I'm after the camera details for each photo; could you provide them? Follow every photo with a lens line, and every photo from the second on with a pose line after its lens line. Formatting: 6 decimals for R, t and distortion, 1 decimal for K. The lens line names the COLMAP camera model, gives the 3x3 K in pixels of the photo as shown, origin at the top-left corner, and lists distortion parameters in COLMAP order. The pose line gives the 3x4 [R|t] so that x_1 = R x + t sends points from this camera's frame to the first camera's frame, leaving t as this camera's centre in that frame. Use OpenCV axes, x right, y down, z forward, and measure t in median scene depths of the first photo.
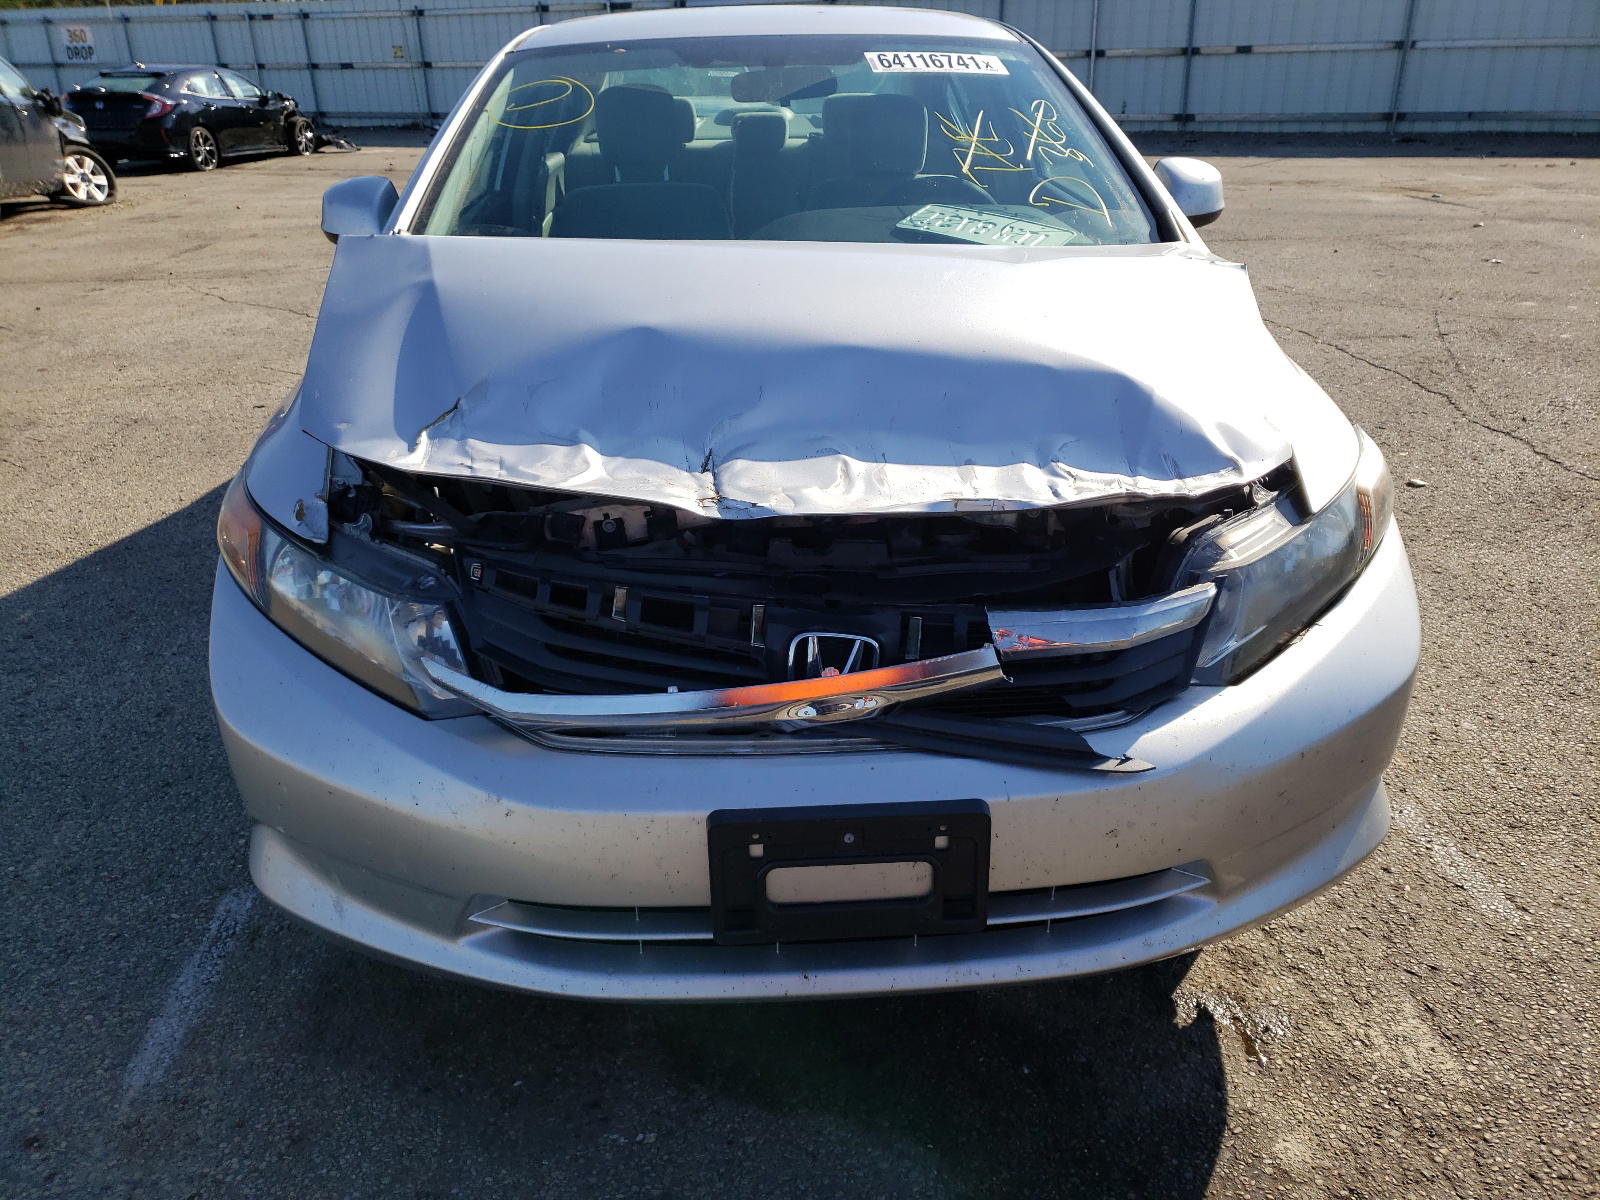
lens RADIAL K [[1352.4, 0, 801.0], [0, 1352.4, 601.4], [0, 0, 1]] dist [0.017378, -0.005063]
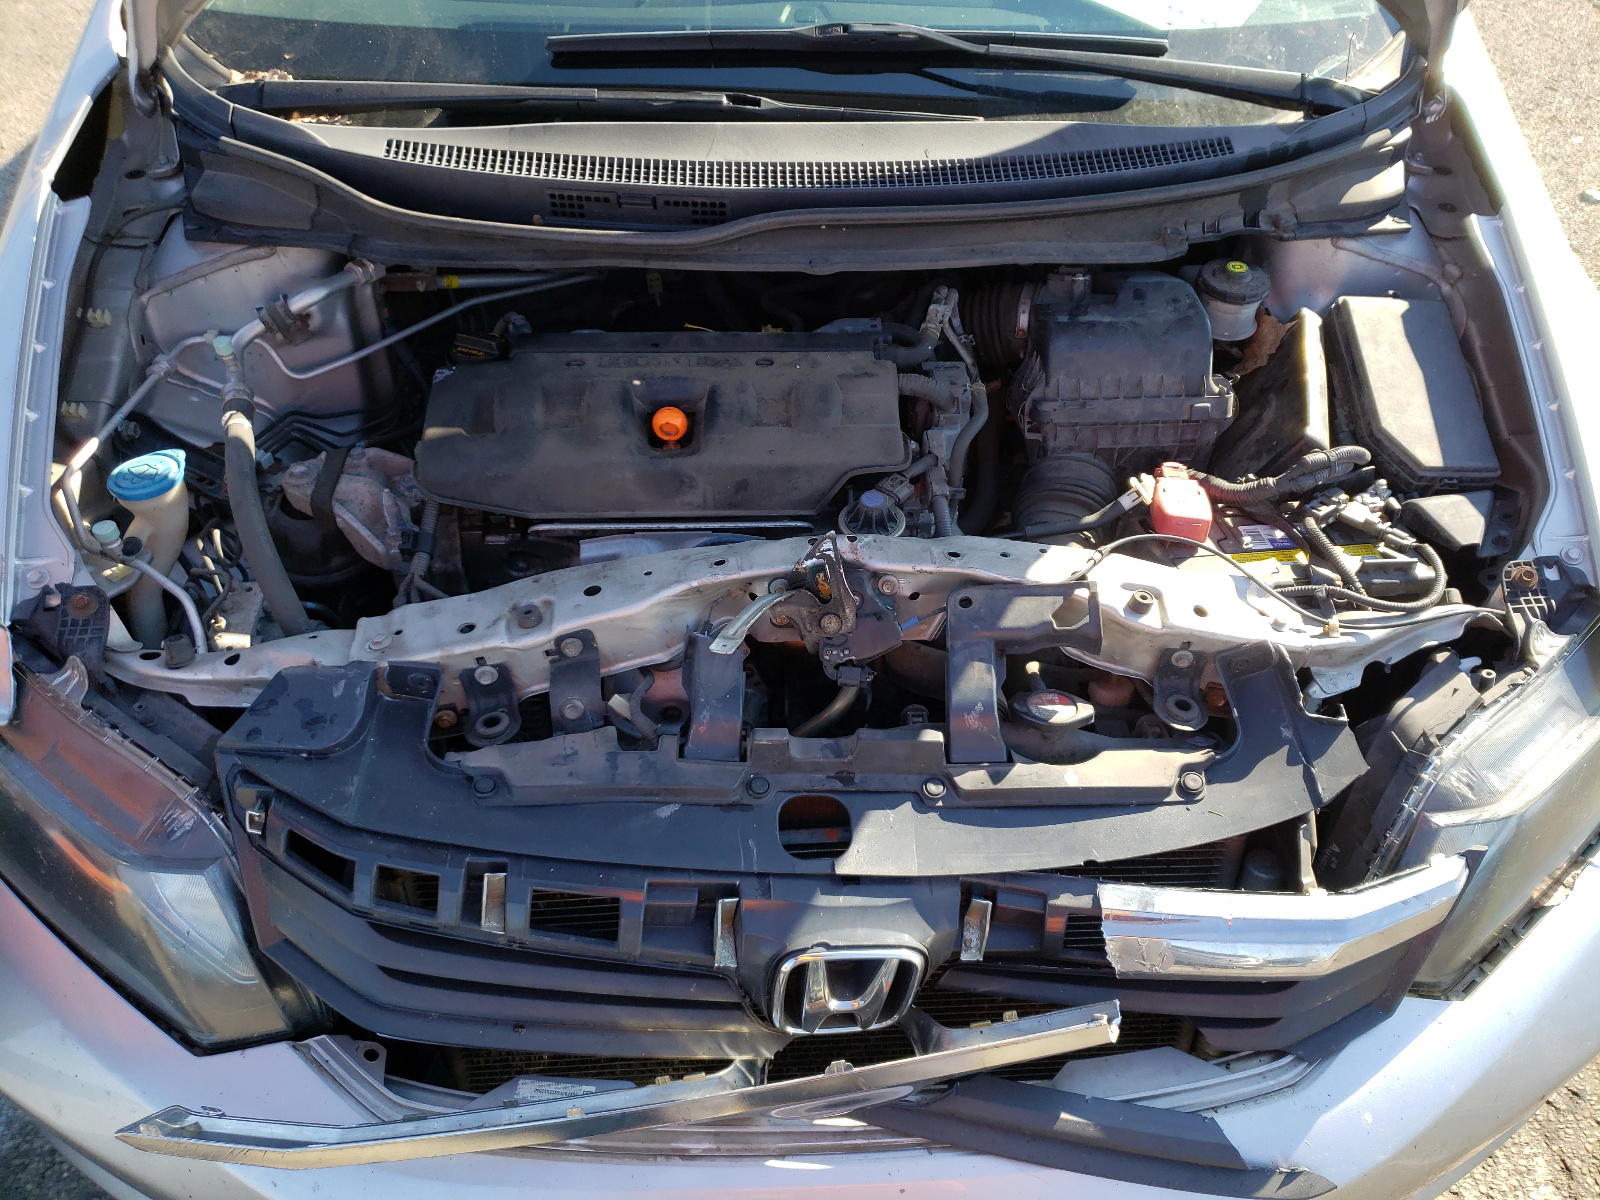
lens RADIAL K [[1352.4, 0, 795.8], [0, 1352.4, 601.4], [0, 0, 1]] dist [0.017378, -0.005063]
pose [[0.999052, 0.040477, 0.016033, -0.014170], [-0.043536, 0.929960, 0.365074, -0.342193], [-0.000133, -0.365426, 0.930840, 0.475398]]
